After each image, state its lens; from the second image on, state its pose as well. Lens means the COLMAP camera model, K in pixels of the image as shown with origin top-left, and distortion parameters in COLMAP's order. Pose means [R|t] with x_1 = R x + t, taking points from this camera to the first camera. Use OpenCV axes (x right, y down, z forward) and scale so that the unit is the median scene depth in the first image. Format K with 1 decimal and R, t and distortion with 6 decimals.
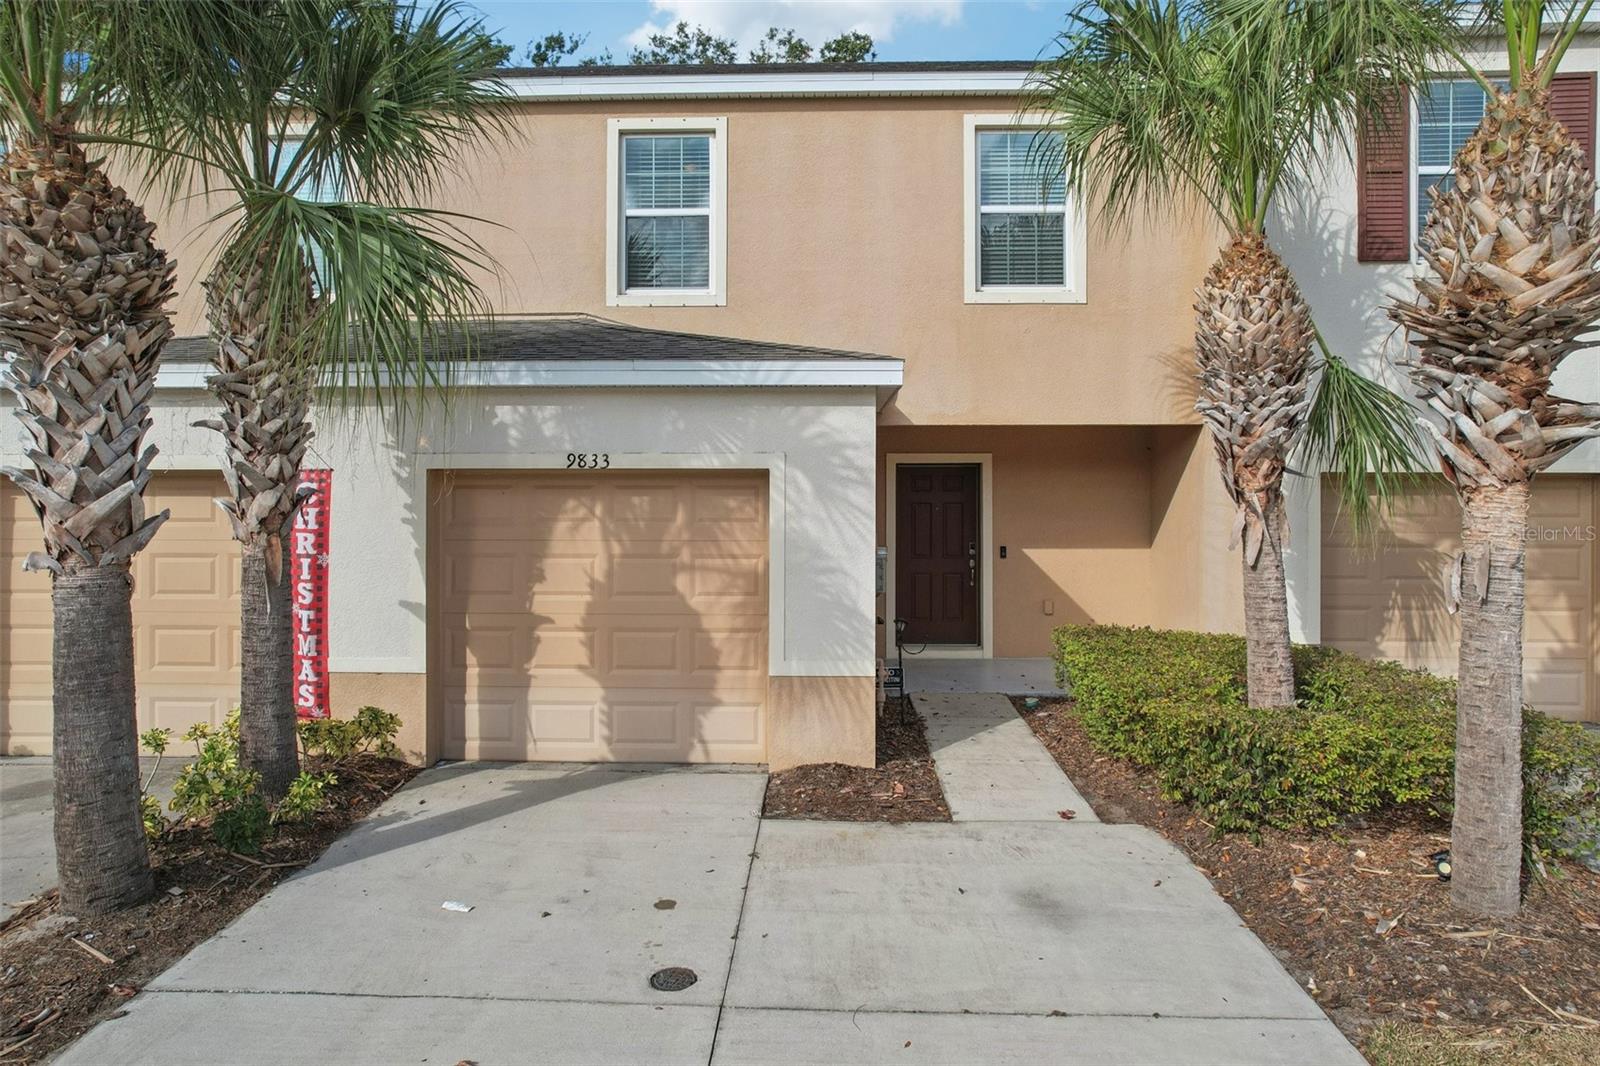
lens RADIAL K [[1045.4, 0, 831.3], [0, 1045.4, 463.0], [0, 0, 1]] dist [-0.006154, 0.002886]
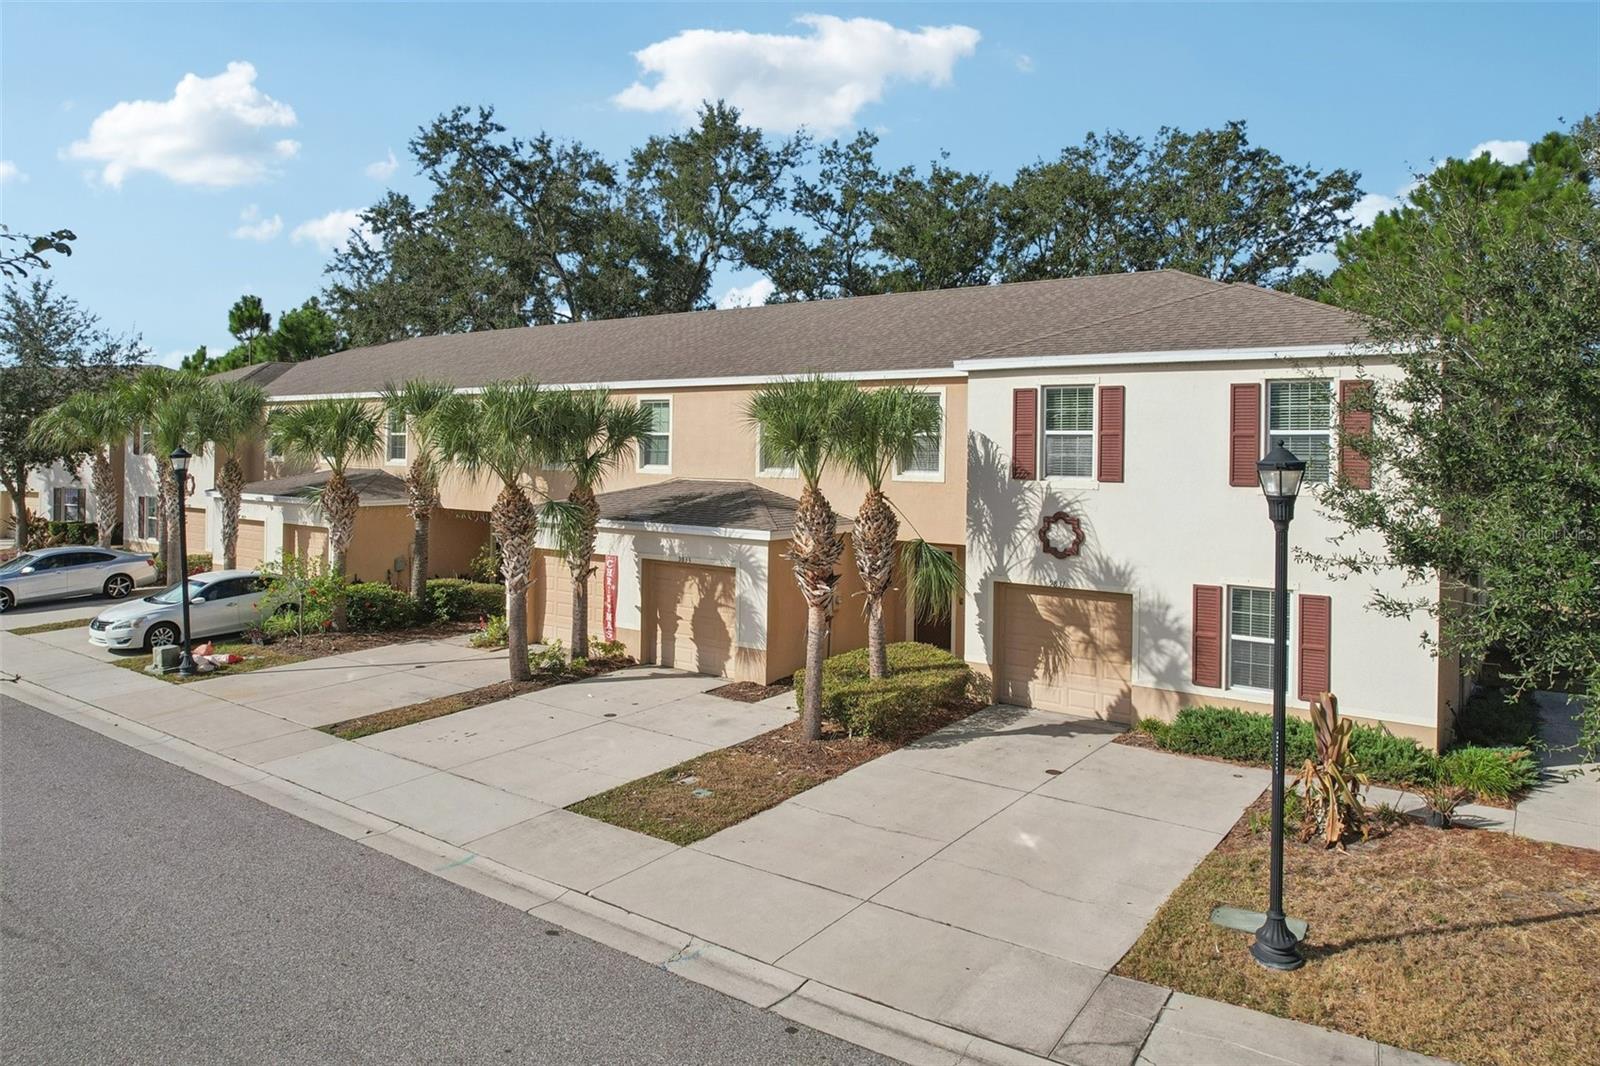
lens RADIAL K [[1045.4, 0, 799.5], [0, 1045.4, 544.0], [0, 0, 1]] dist [-0.006154, 0.002886]
pose [[0.819495, 0.066170, -0.569253, 1.532268], [-0.016423, 0.995615, 0.092089, -0.297394], [0.572851, -0.066118, 0.816989, -1.016435]]
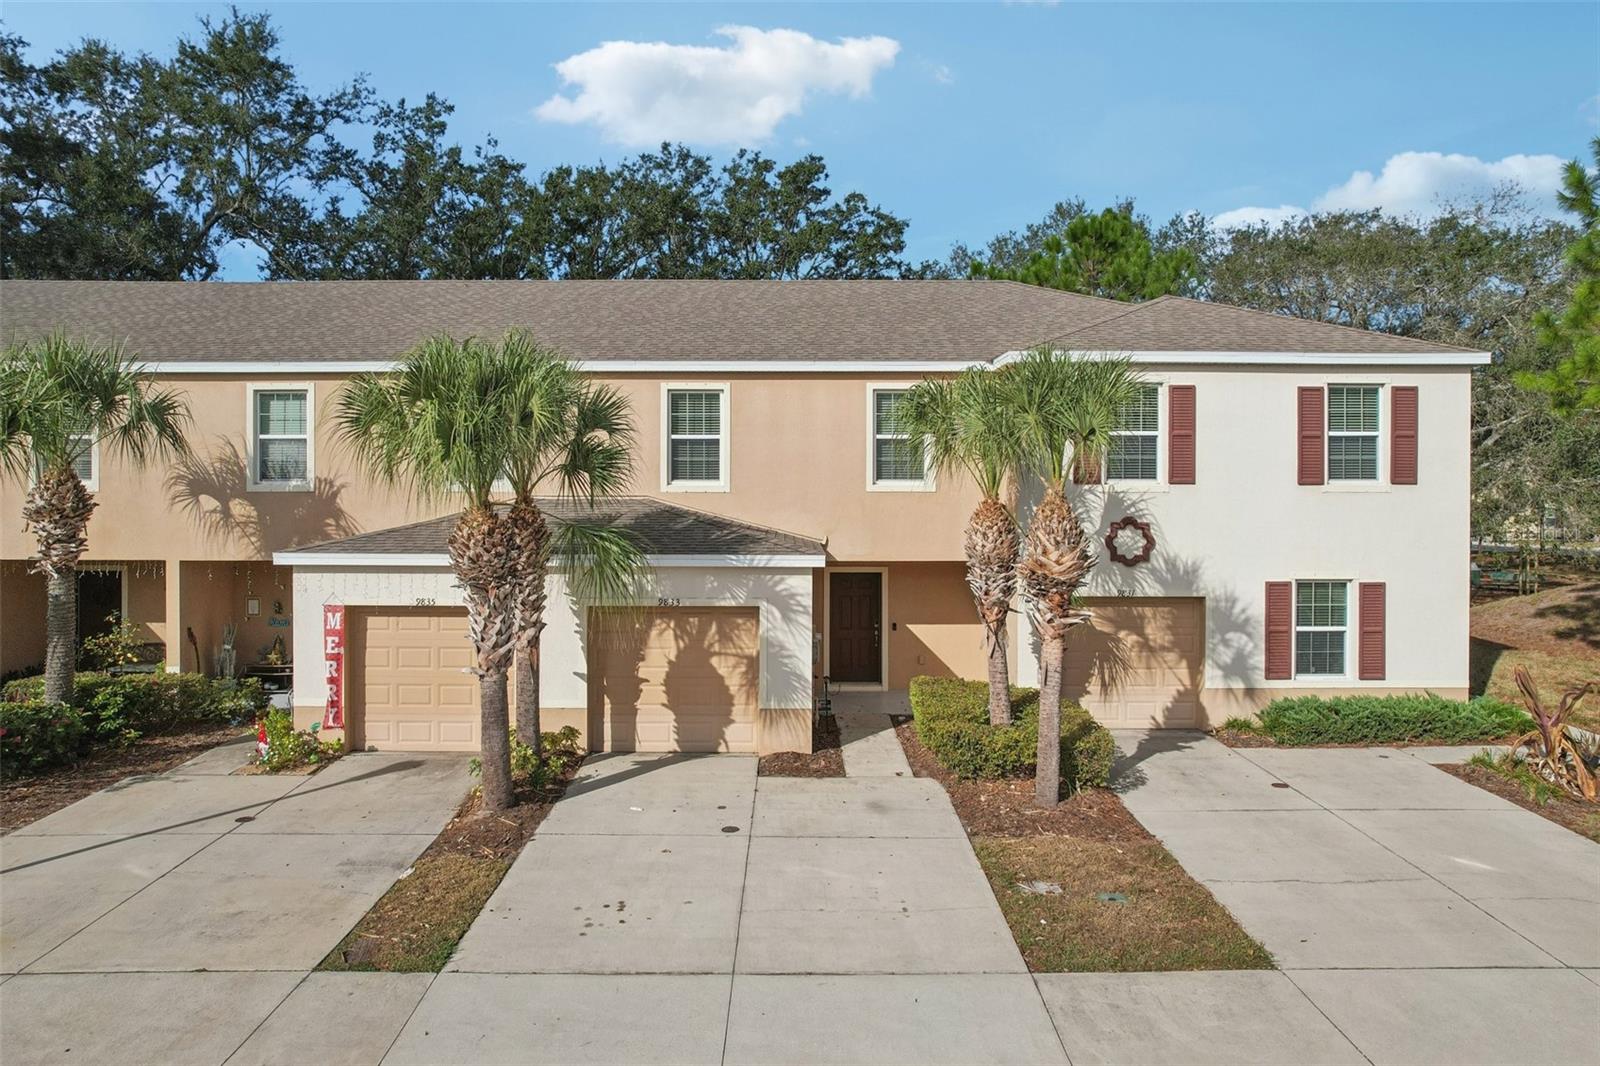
lens RADIAL K [[1045.4, 0, 817.1], [0, 1045.4, 478.0], [0, 0, 1]] dist [-0.006154, 0.002886]
pose [[0.999696, 0.000391, 0.024634, 0.002137], [-0.000666, 0.999937, 0.011164, -0.265634], [-0.024628, -0.011177, 0.999634, -1.019830]]
